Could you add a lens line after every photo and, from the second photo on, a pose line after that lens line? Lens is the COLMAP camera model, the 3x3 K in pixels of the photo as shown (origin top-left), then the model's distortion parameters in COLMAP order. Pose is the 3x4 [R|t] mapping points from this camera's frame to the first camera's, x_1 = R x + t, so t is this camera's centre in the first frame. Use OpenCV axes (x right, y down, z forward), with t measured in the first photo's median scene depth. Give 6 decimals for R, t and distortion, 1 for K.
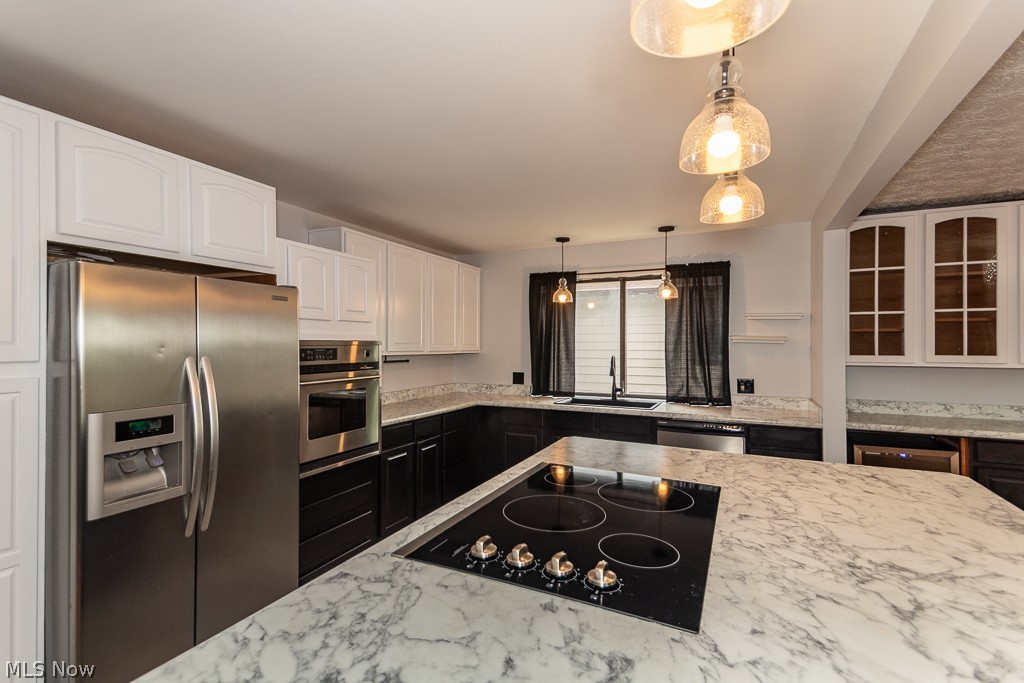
lens RADIAL K [[488.4, 0, 511.3], [0, 488.4, 344.5], [0, 0, 1]] dist [0.054329, -0.011415]
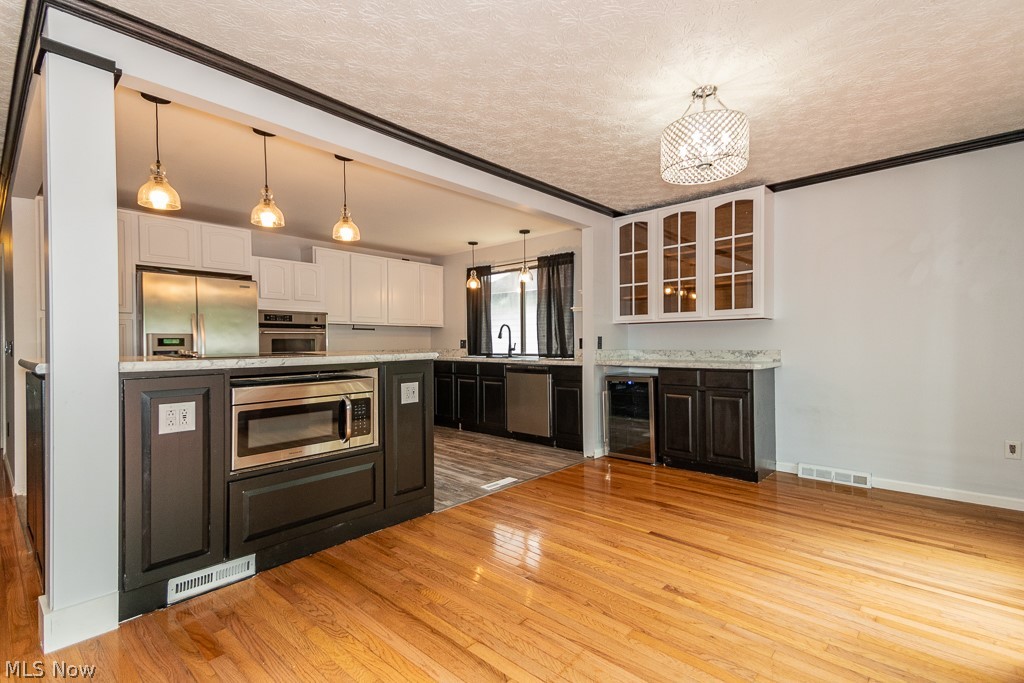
lens RADIAL K [[488.4, 0, 510.6], [0, 488.4, 335.4], [0, 0, 1]] dist [0.054329, -0.011415]
pose [[0.952593, -0.010714, -0.304058, 0.700274], [0.005752, 0.999835, -0.017211, 0.085700], [0.304193, 0.014647, 0.952498, -0.343623]]
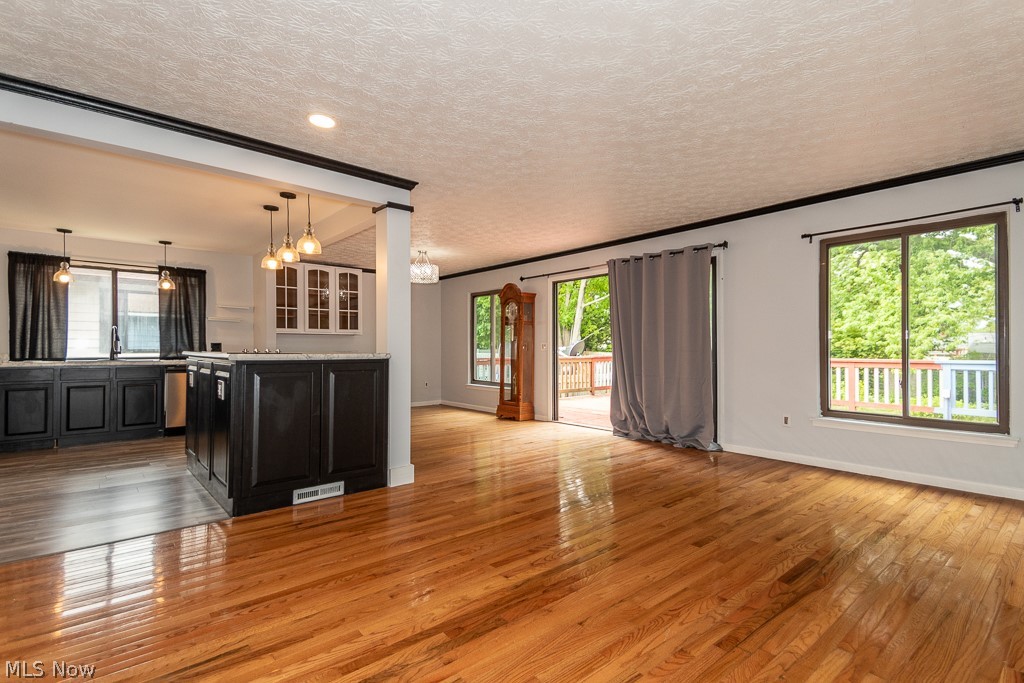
lens RADIAL K [[488.4, 0, 513.4], [0, 488.4, 350.7], [0, 0, 1]] dist [0.054329, -0.011415]
pose [[0.407872, -0.004441, 0.913028, -0.657407], [0.003418, 0.999989, 0.003337, 0.095522], [-0.913033, 0.001759, 0.407882, -0.604472]]
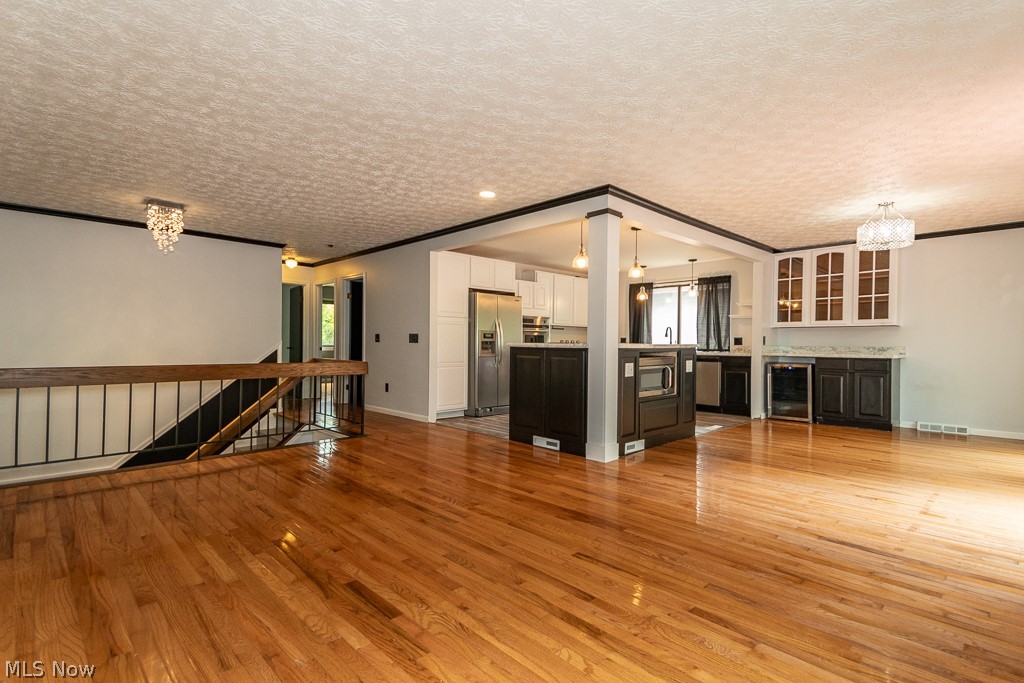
lens RADIAL K [[488.4, 0, 507.4], [0, 488.4, 343.3], [0, 0, 1]] dist [0.054329, -0.011415]
pose [[0.934166, 0.008975, -0.356725, 0.328785], [-0.010823, 0.999936, -0.003184, 0.108605], [0.356674, 0.006835, 0.934204, -1.086204]]
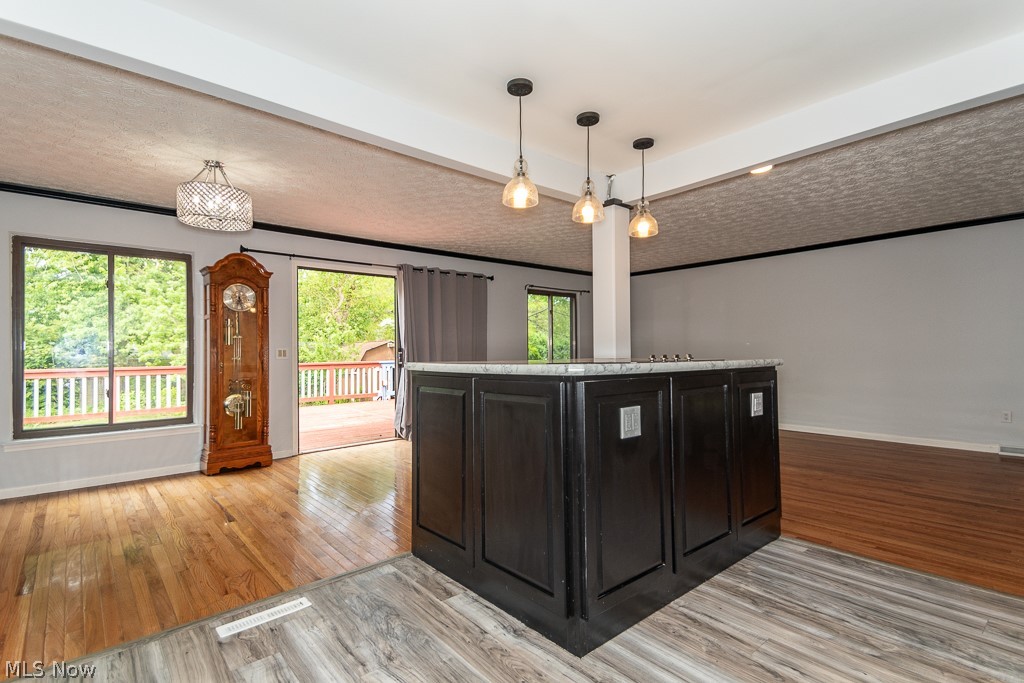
lens RADIAL K [[488.4, 0, 519.8], [0, 488.4, 344.5], [0, 0, 1]] dist [0.054329, -0.011415]
pose [[-0.920901, 0.013140, 0.389574, -0.064018], [0.010276, 0.999903, -0.009435, 0.084136], [-0.389660, -0.004685, -0.920947, 0.945877]]
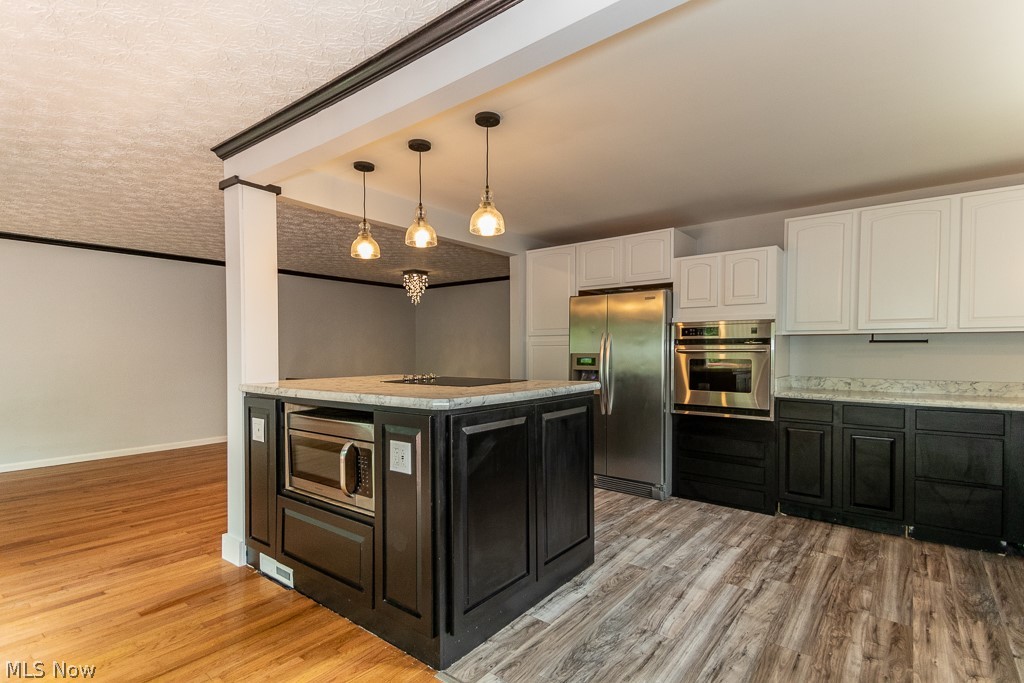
lens RADIAL K [[488.4, 0, 511.3], [0, 488.4, 359.5], [0, 0, 1]] dist [0.054329, -0.011415]
pose [[-0.219226, 0.017827, -0.975511, 0.780376], [-0.002402, 0.999820, 0.018811, 0.052638], [0.975671, 0.006467, -0.219144, 0.552376]]
